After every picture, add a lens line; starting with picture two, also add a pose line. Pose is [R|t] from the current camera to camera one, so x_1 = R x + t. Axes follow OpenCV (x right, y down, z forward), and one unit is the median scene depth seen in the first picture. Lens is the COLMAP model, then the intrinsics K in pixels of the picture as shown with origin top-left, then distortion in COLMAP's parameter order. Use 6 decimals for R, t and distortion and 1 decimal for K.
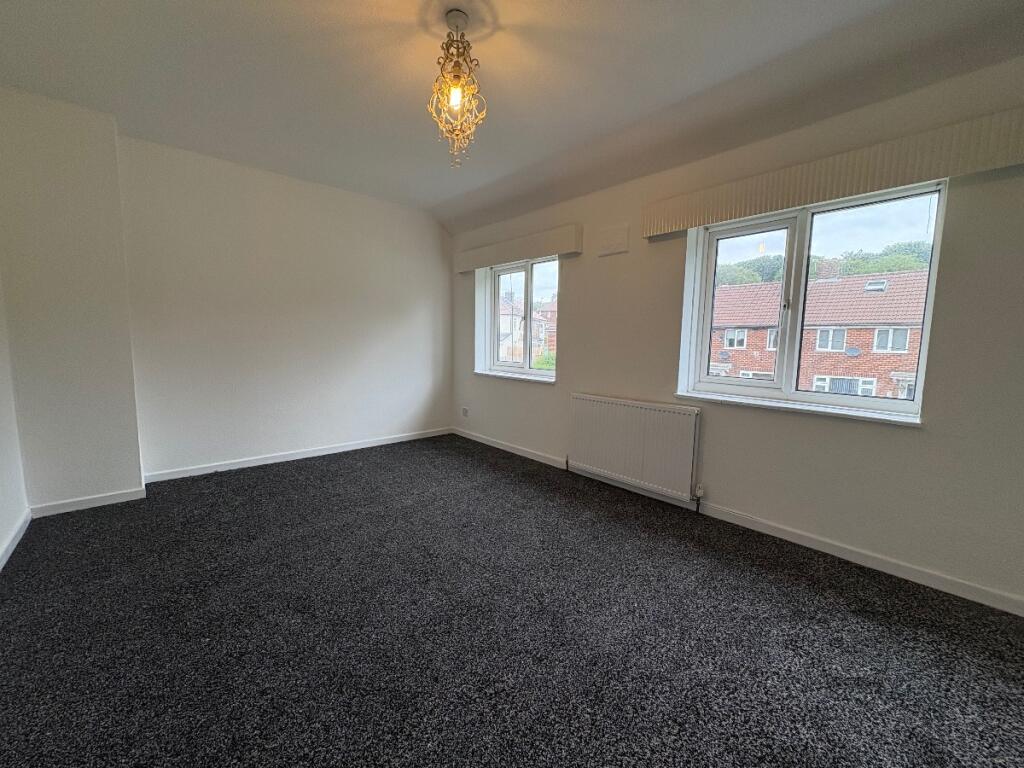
lens RADIAL K [[406.7, 0, 504.2], [0, 406.7, 385.5], [0, 0, 1]] dist [0.002628, 0.000270]
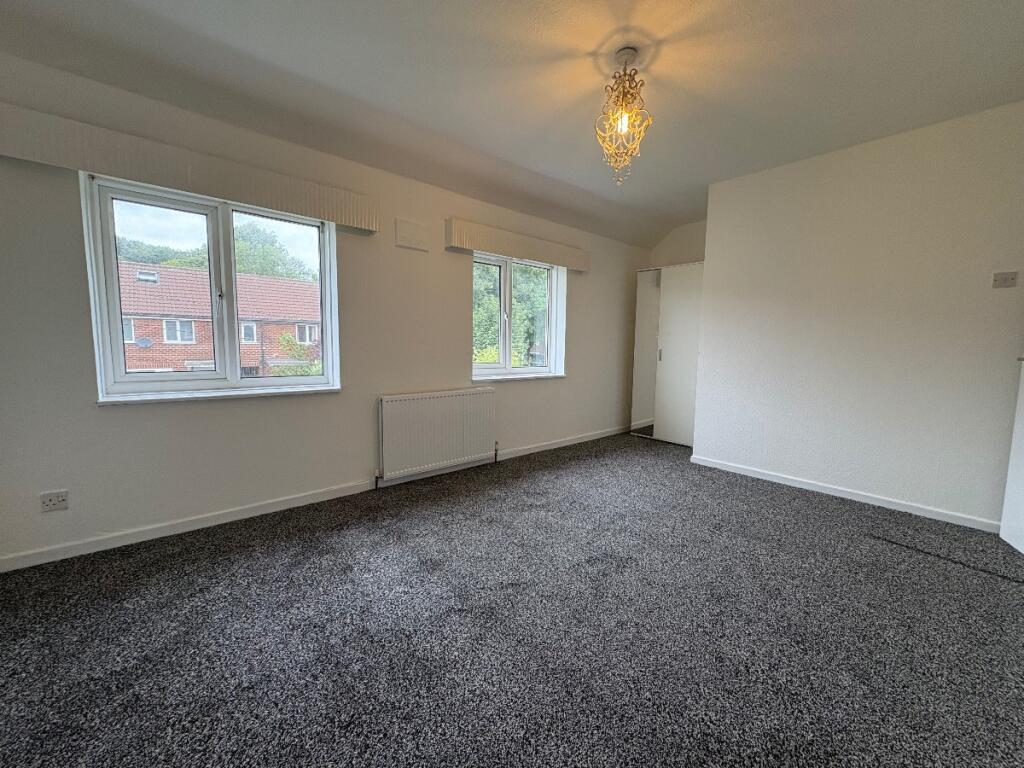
lens RADIAL K [[406.7, 0, 507.1], [0, 406.7, 382.4], [0, 0, 1]] dist [0.002628, 0.000270]
pose [[0.003687, -0.109842, 0.993942, -0.321984], [0.091817, 0.989788, 0.109042, -0.038112], [-0.995769, 0.090859, 0.013735, 0.335996]]
